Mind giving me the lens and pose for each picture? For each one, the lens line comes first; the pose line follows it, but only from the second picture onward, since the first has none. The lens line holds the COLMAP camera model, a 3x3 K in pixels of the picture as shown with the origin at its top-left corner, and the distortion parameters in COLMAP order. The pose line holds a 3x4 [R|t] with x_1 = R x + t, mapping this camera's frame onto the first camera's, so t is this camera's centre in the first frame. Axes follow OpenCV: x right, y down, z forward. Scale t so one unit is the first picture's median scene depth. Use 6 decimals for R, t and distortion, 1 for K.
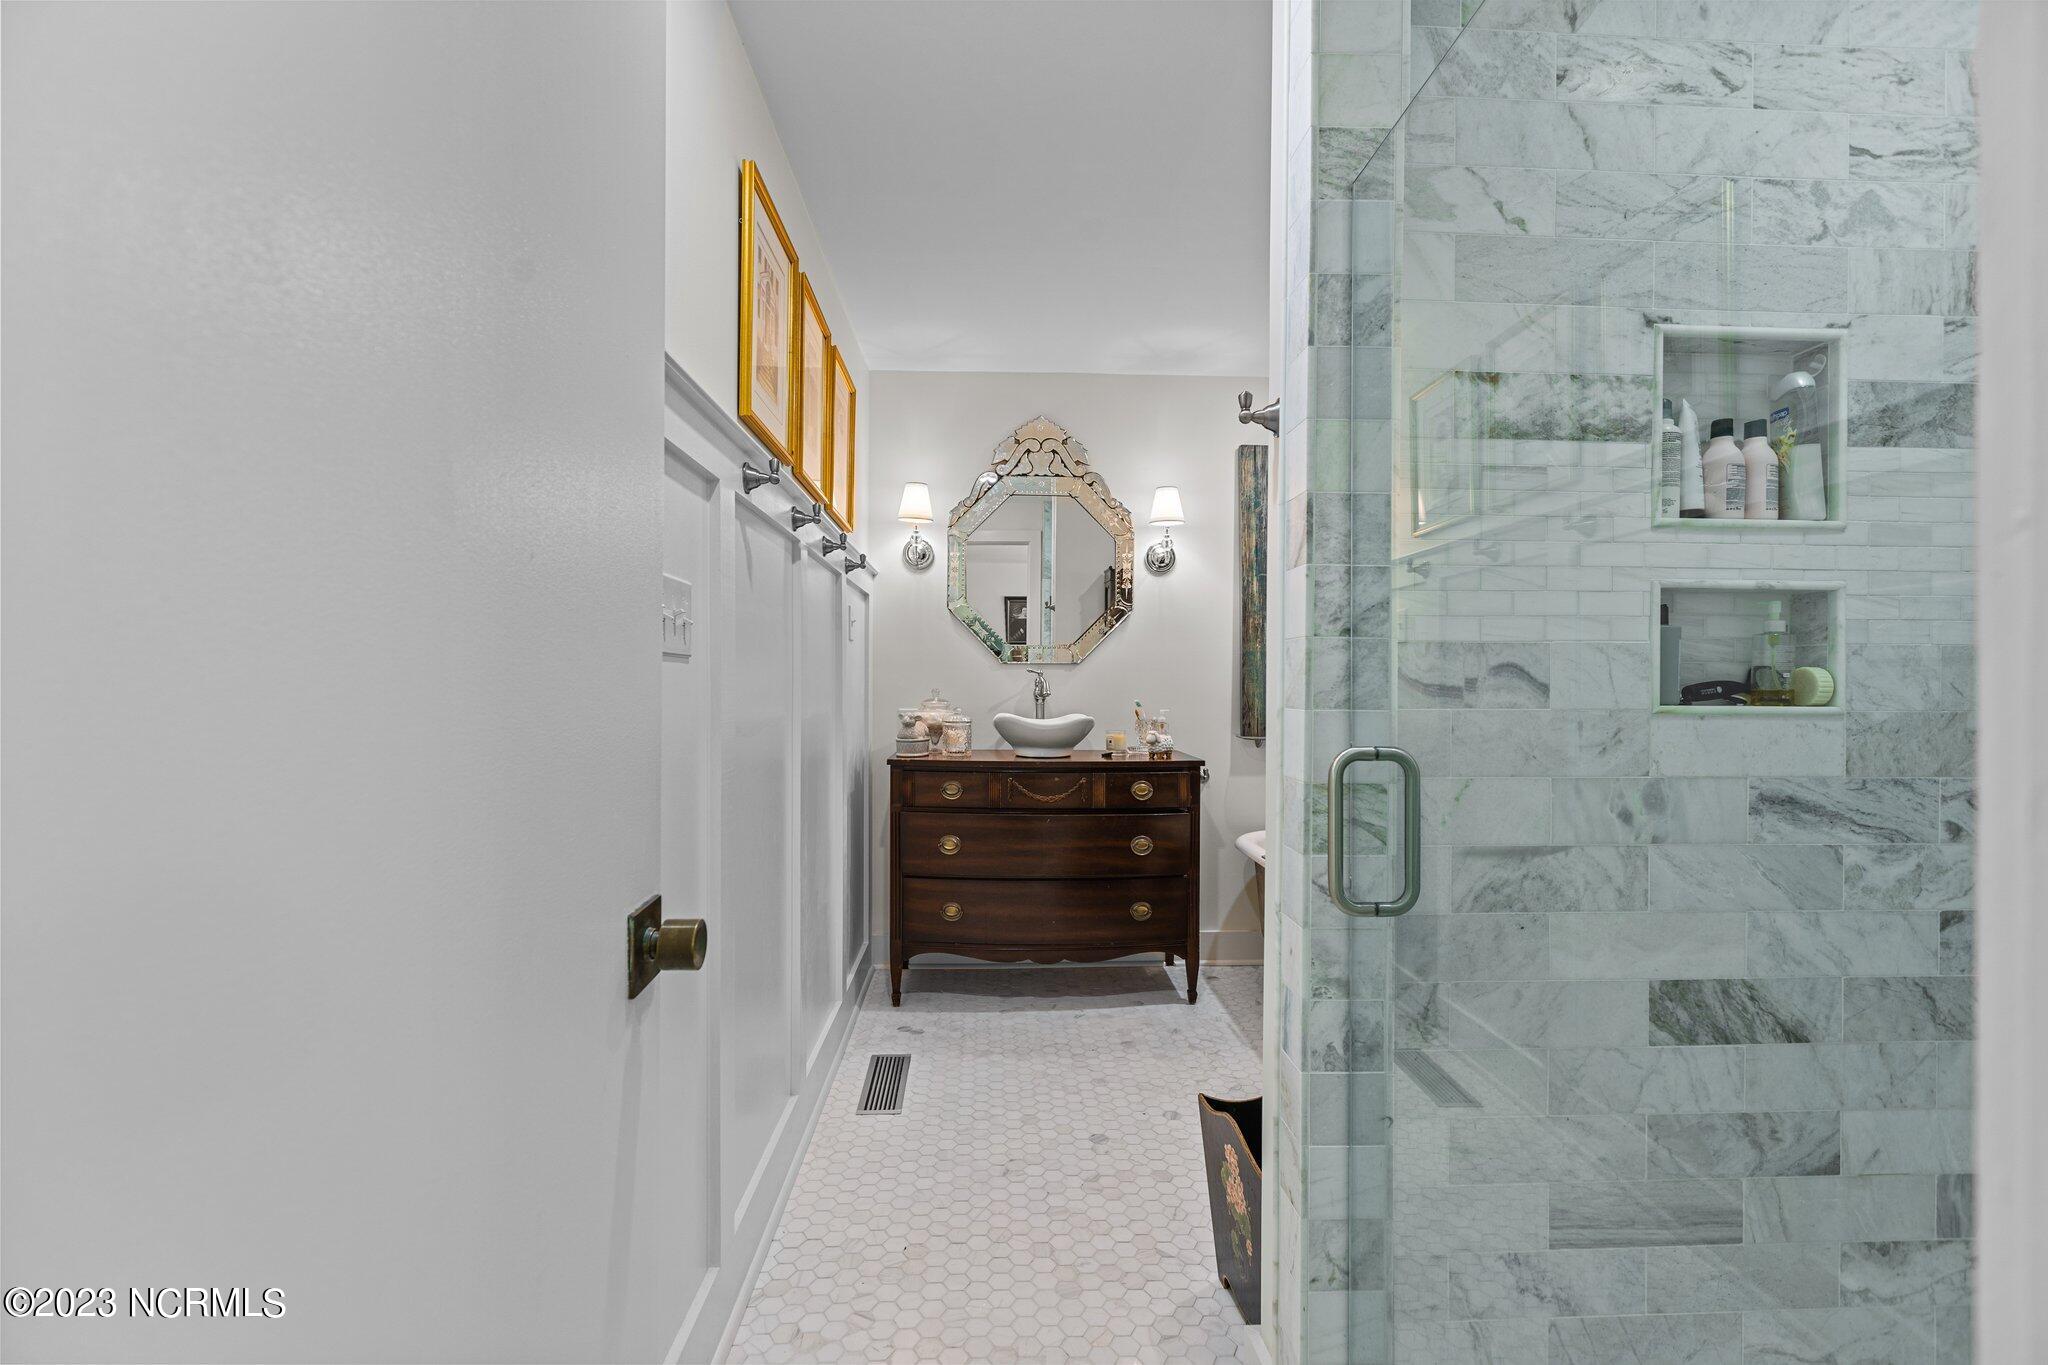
lens RADIAL K [[927.1, 0, 1023.7], [0, 927.1, 683.9], [0, 0, 1]] dist [0.002615, 0.000019]
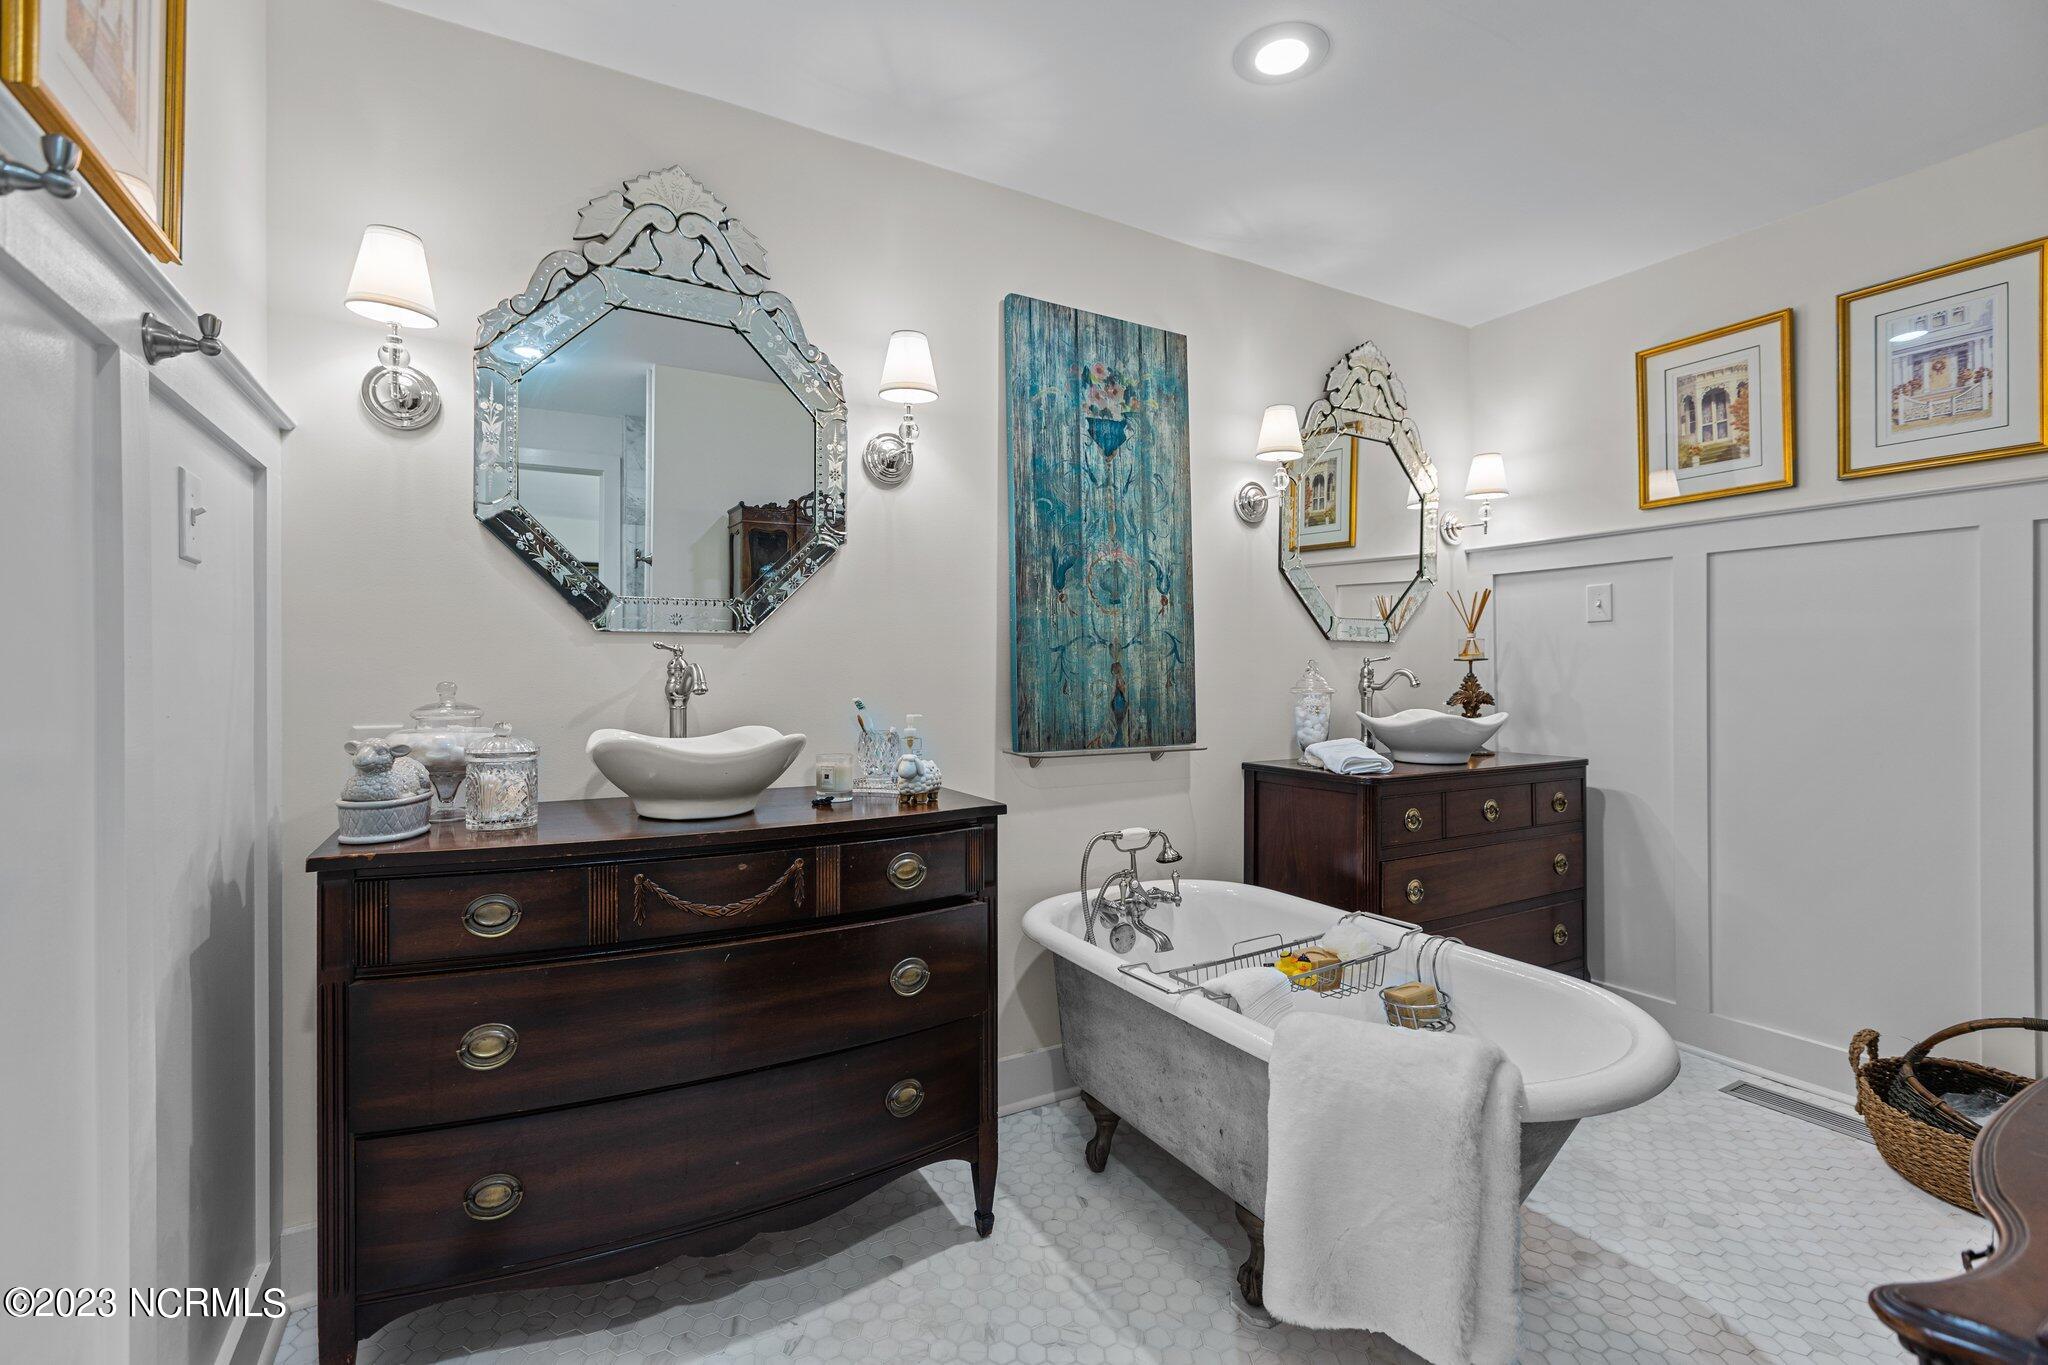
lens RADIAL K [[927.1, 0, 1027.7], [0, 927.1, 671.9], [0, 0, 1]] dist [0.002615, 0.000019]
pose [[0.893683, -0.005049, 0.448671, -0.045138], [0.004848, 0.999987, 0.001596, 0.000728], [-0.448674, 0.000749, 0.893695, 0.470422]]
